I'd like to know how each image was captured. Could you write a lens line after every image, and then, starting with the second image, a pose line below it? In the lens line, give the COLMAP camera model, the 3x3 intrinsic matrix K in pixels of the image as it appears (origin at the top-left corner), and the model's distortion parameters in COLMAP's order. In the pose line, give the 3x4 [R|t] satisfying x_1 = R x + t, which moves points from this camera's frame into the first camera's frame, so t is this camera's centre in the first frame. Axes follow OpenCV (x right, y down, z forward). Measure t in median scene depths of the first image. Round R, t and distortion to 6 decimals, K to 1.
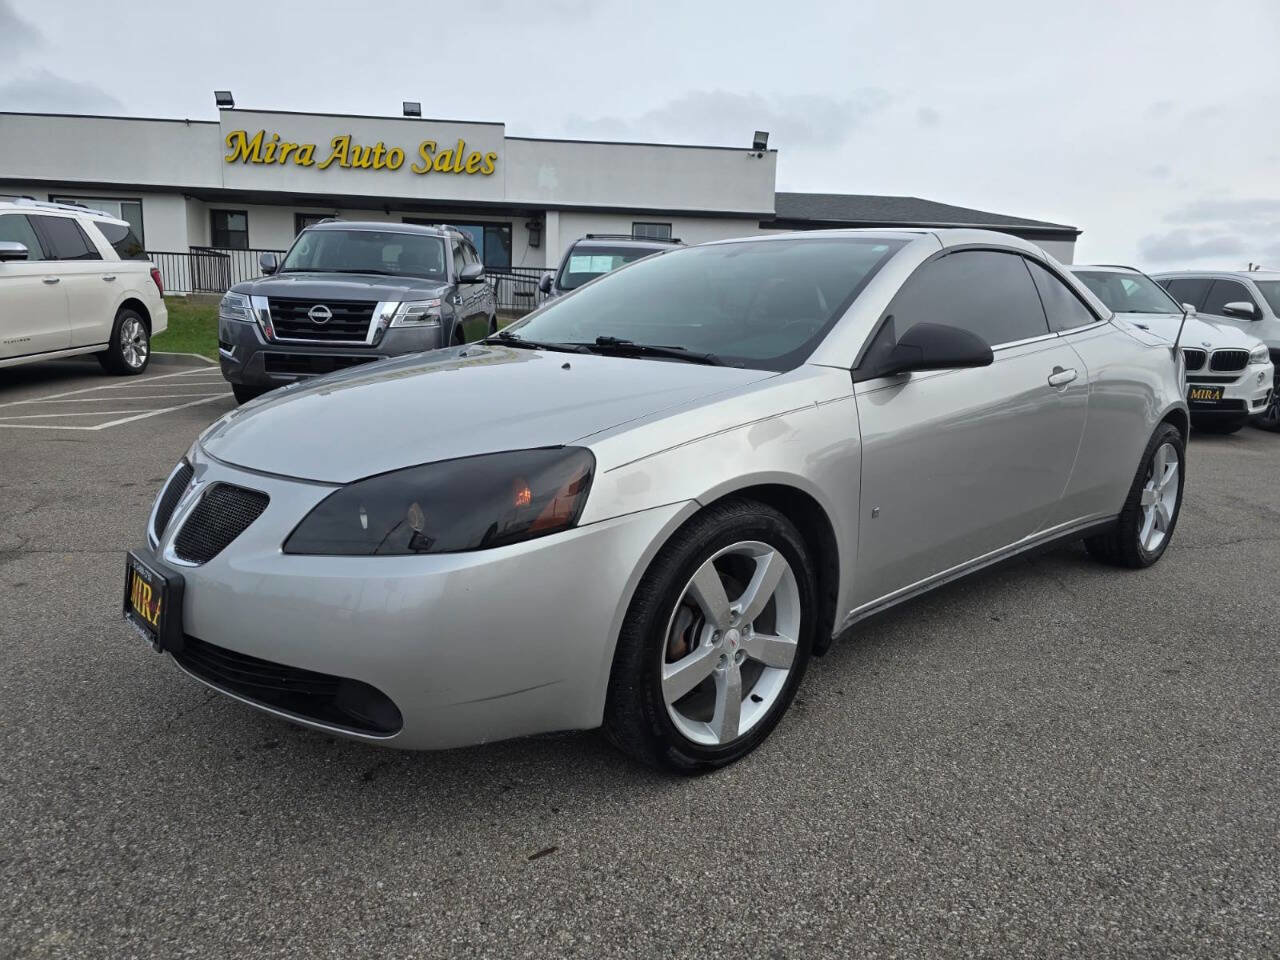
lens RADIAL K [[874.6, 0, 637.5], [0, 874.6, 492.9], [0, 0, 1]] dist [0.049624, -0.051192]
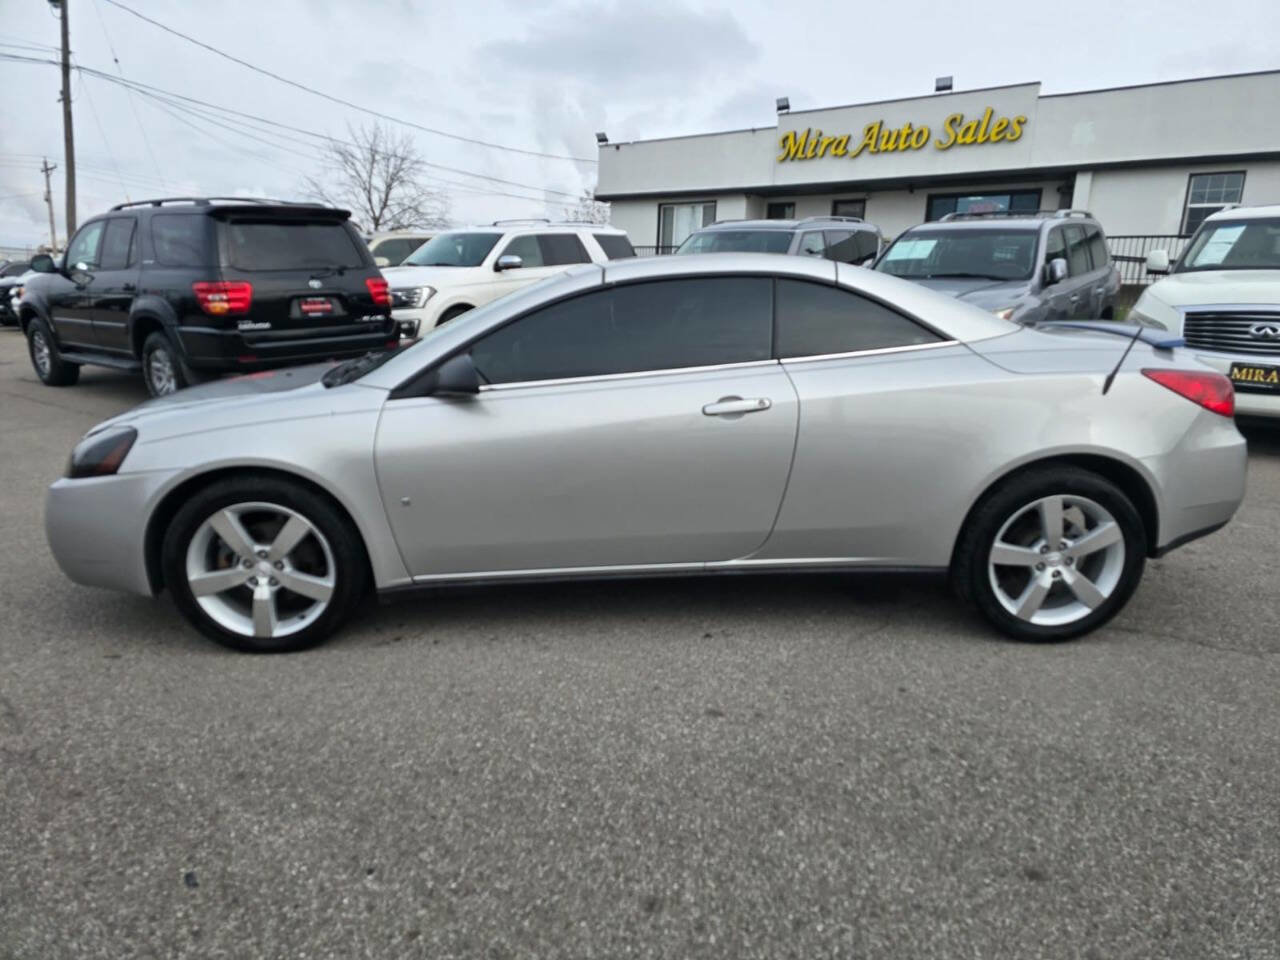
lens RADIAL K [[853.1, 0, 631.7], [0, 853.1, 490.3], [0, 0, 1]] dist [0.056308, -0.046639]
pose [[0.746344, 0.135717, -0.651576, 0.180363], [-0.111278, 0.990654, 0.078881, -0.017799], [0.656192, 0.013634, 0.754471, 0.037312]]
